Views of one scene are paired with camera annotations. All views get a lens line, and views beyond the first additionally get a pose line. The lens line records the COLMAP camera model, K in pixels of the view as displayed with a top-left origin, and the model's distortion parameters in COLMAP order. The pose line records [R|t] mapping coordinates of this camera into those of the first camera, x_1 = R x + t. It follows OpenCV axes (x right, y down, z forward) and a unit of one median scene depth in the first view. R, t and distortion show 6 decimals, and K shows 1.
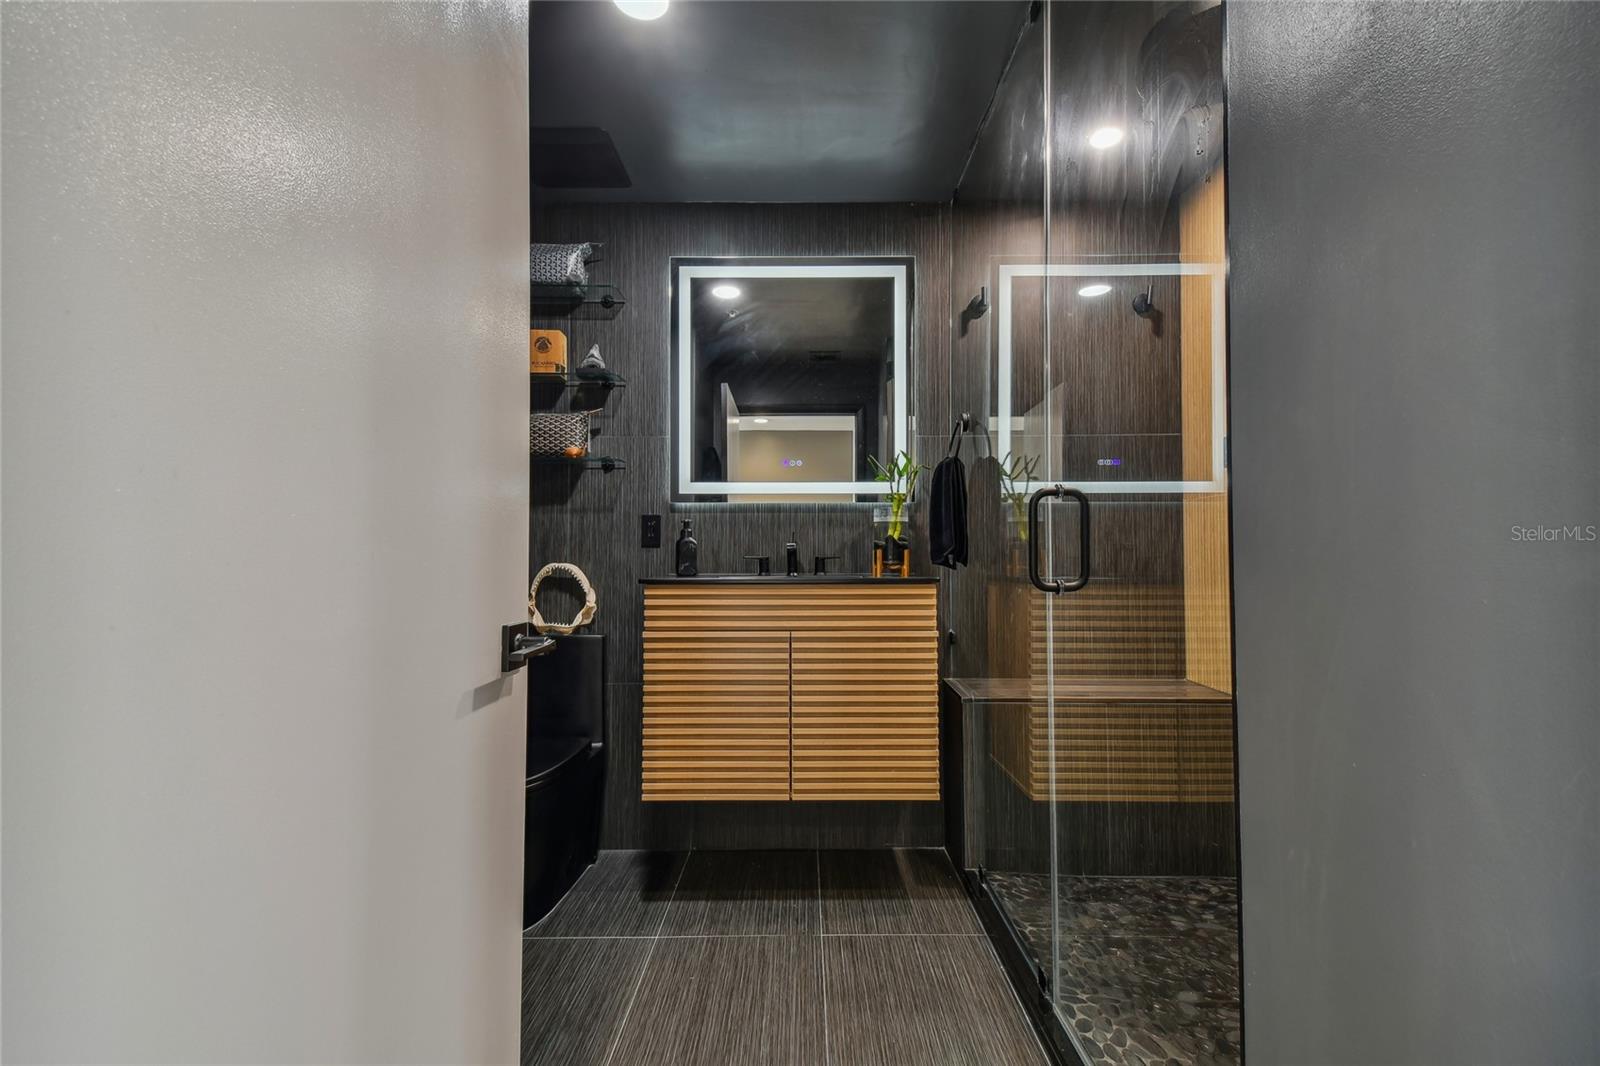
lens RADIAL K [[703.1, 0, 777.8], [0, 703.1, 553.9], [0, 0, 1]] dist [0.036554, 0.000087]
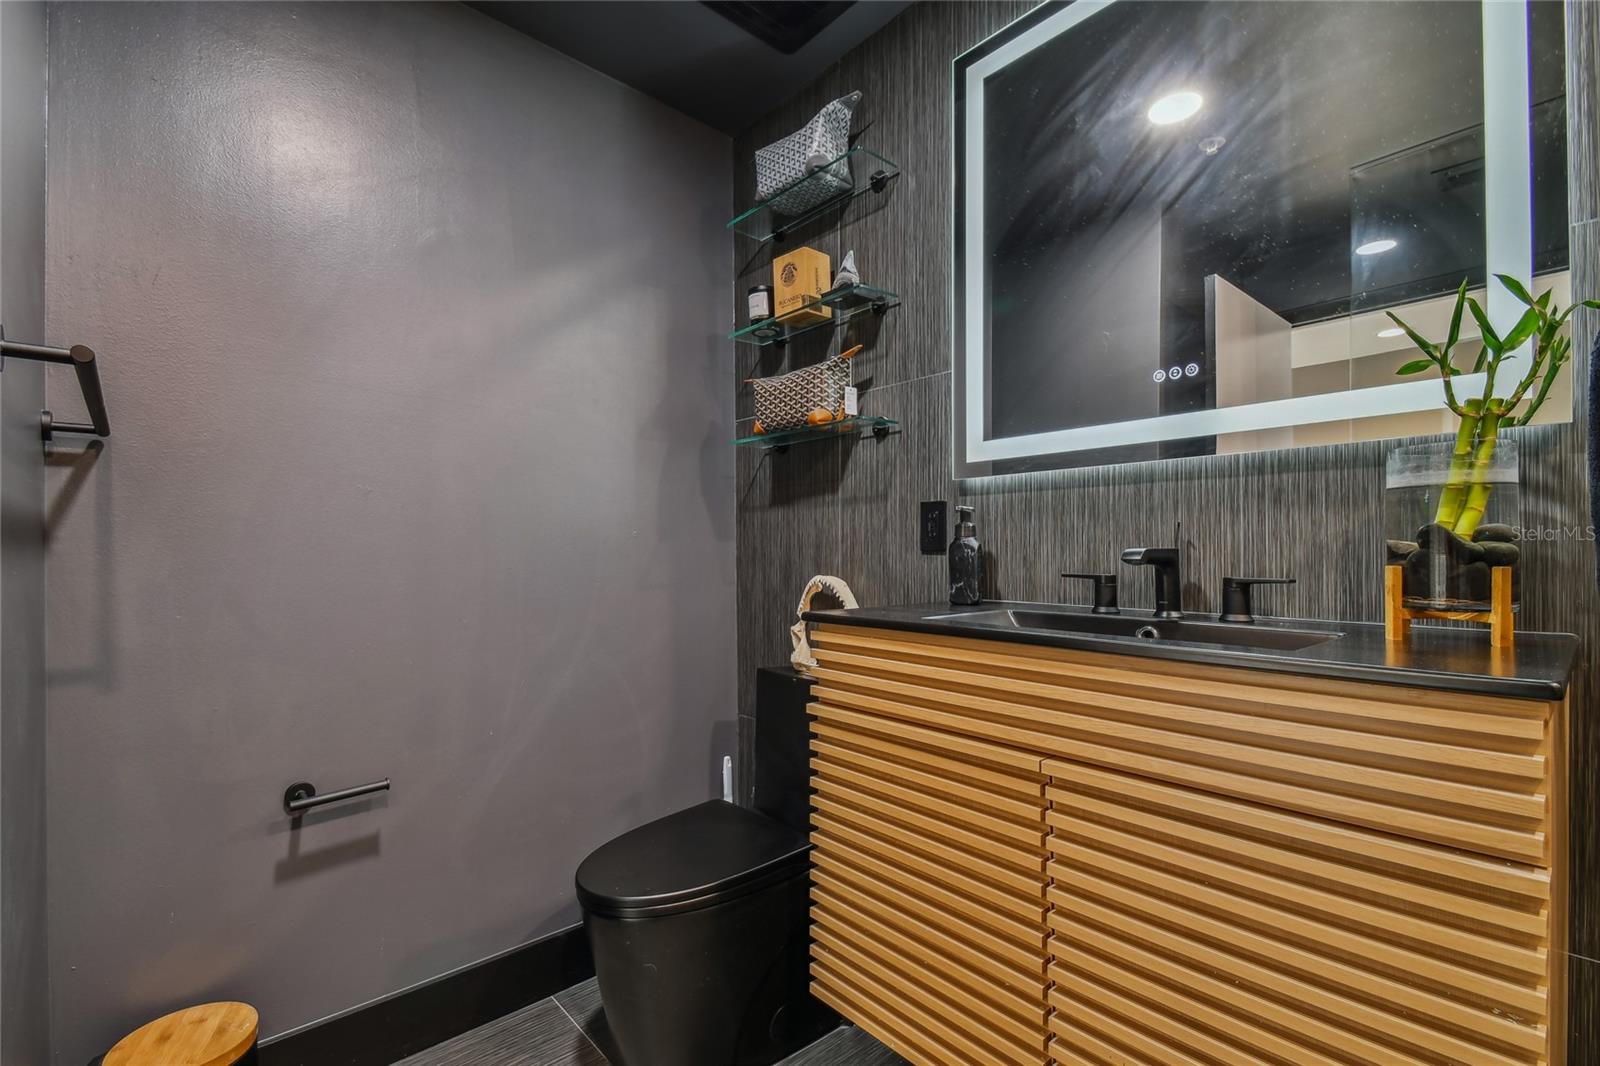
lens RADIAL K [[703.1, 0, 777.8], [0, 703.1, 553.9], [0, 0, 1]] dist [0.036554, 0.000087]
pose [[0.688715, 0.002183, -0.725029, 0.182030], [0.007404, 0.999922, 0.010045, -0.016919], [0.724995, -0.012286, 0.688645, 0.486251]]
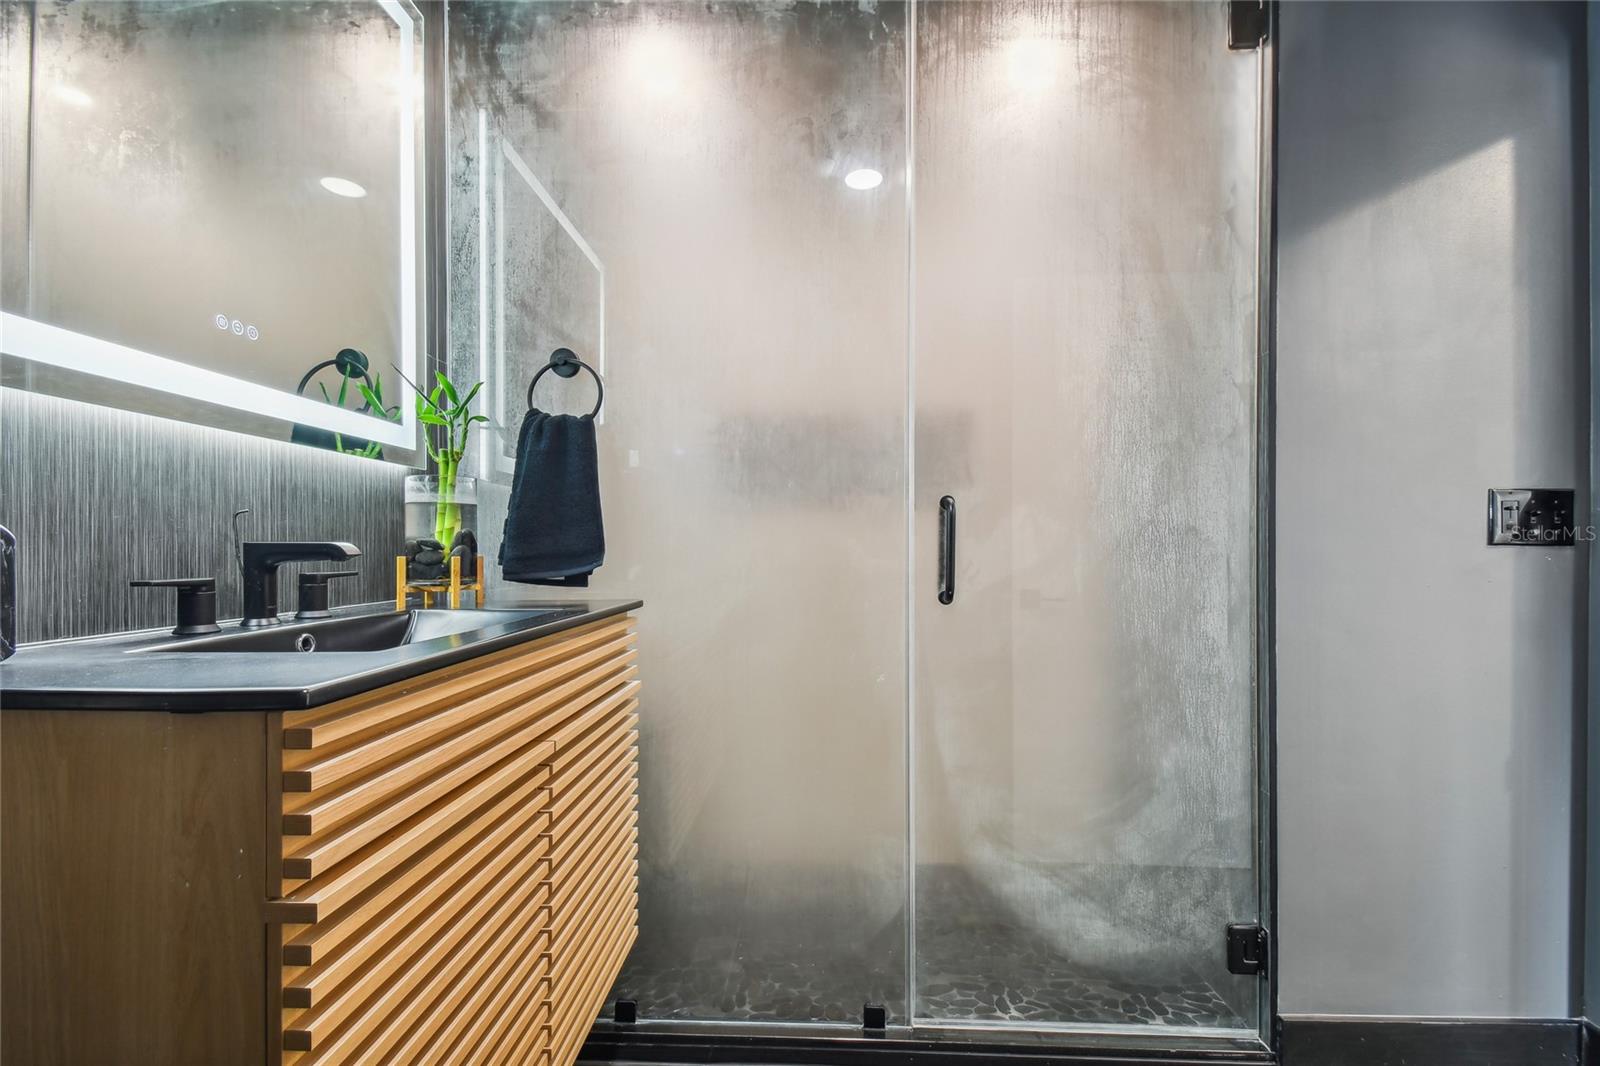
lens RADIAL K [[728.2, 0, 803.8], [0, 728.2, 552.1], [0, 0, 1]] dist [0.044965, -0.022978]
pose [[0.009001, -0.000871, 0.999959, -0.412593], [-0.014766, 0.999890, 0.001004, -0.013256], [-0.999850, -0.014774, 0.008987, 0.704926]]
